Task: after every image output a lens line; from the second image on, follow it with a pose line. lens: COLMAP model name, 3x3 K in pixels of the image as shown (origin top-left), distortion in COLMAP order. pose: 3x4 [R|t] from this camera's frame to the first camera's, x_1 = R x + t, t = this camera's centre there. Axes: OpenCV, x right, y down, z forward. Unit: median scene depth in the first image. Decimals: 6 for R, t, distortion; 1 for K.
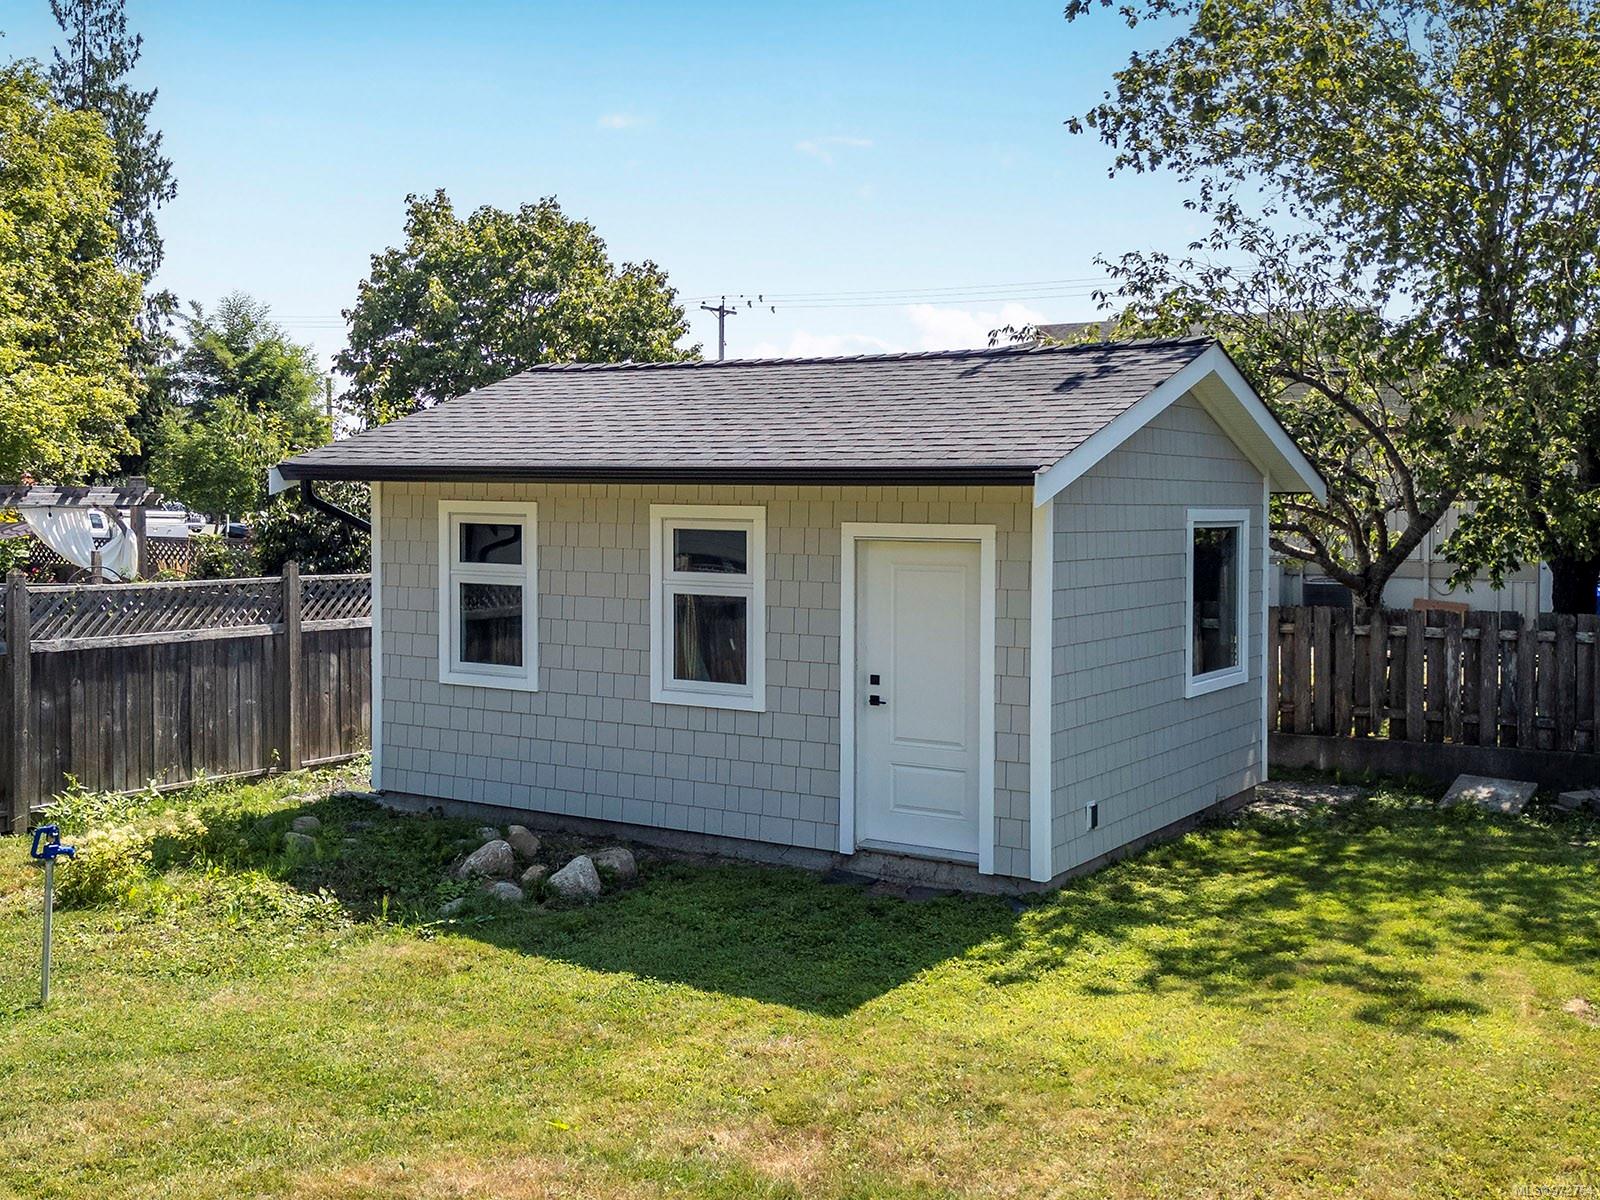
lens RADIAL K [[1673.4, 0, 800.0], [0, 1673.4, 600.0], [0, 0, 1]] dist [0.156654, 0.005370]
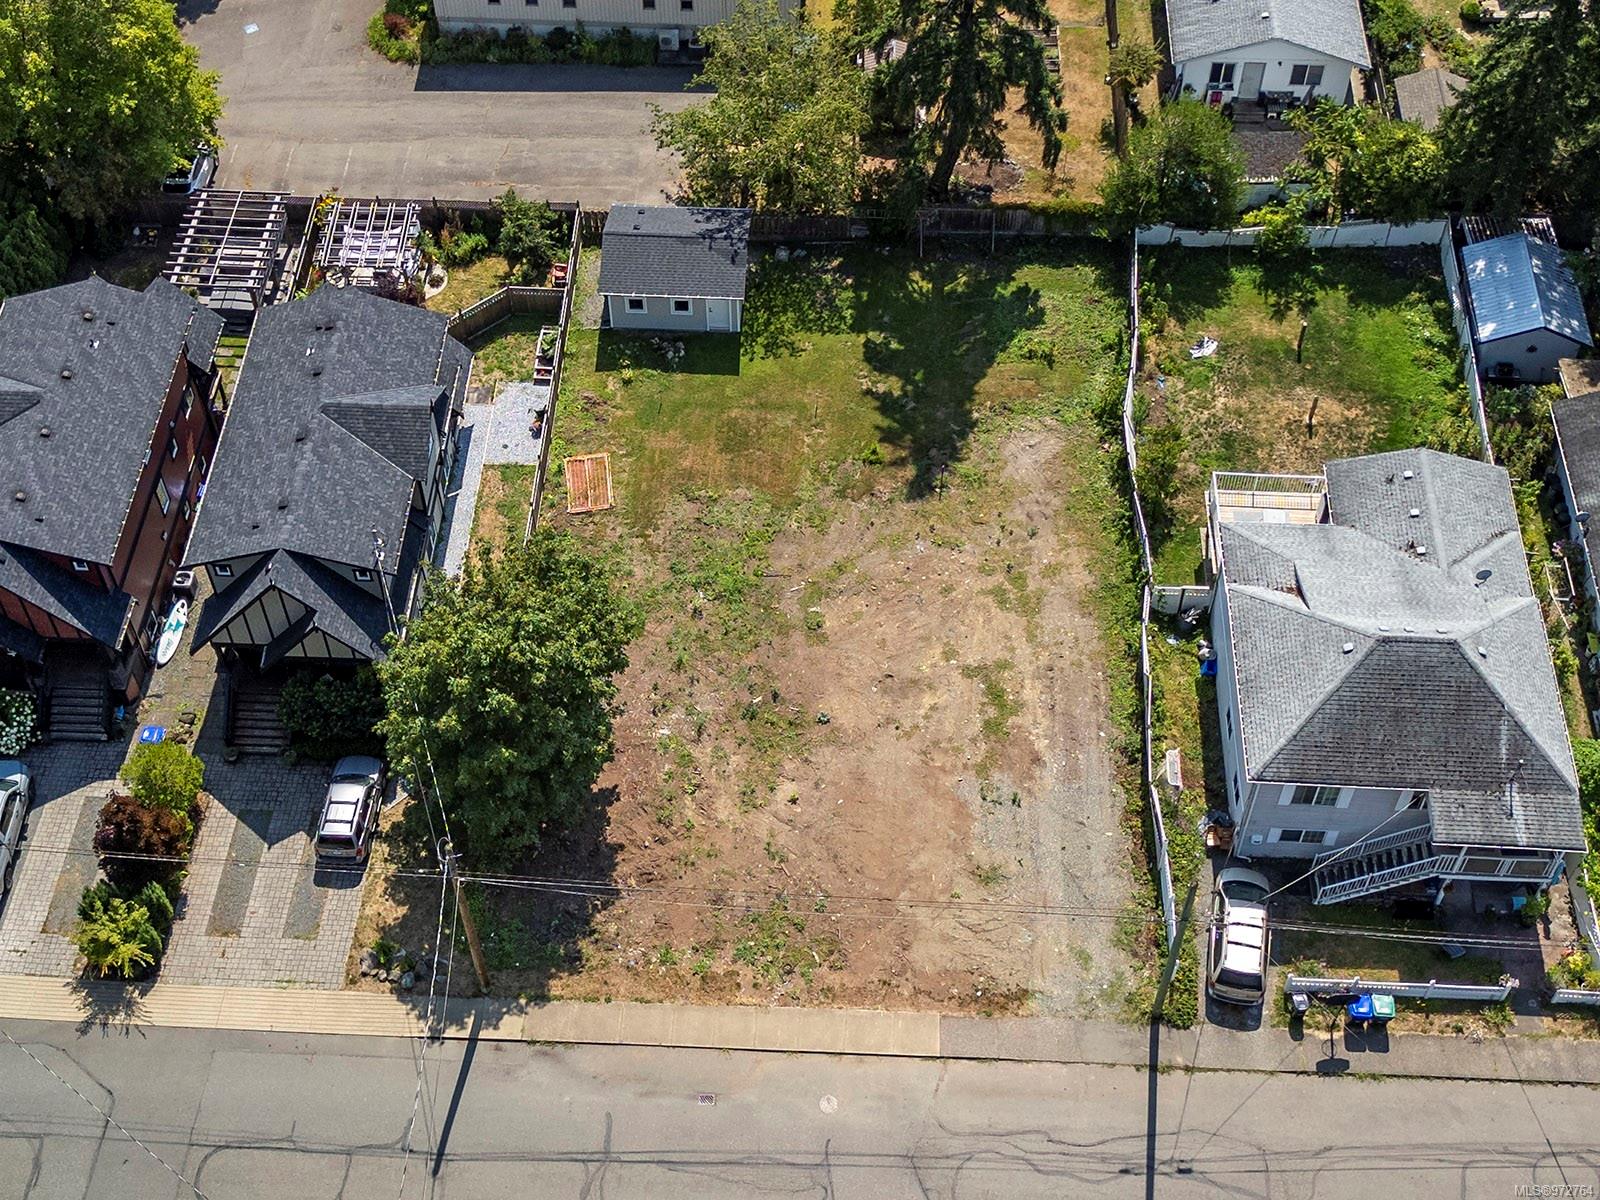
lens RADIAL K [[1991.6, 0, 800.0], [0, 1991.6, 600.0], [0, 0, 1]] dist [0.209813, -0.656601]
pose [[0.868059, -0.396078, 0.299326, -2.281570], [0.040568, 0.657494, 0.752367, -4.730761], [-0.494801, -0.640956, 0.586811, -4.181075]]
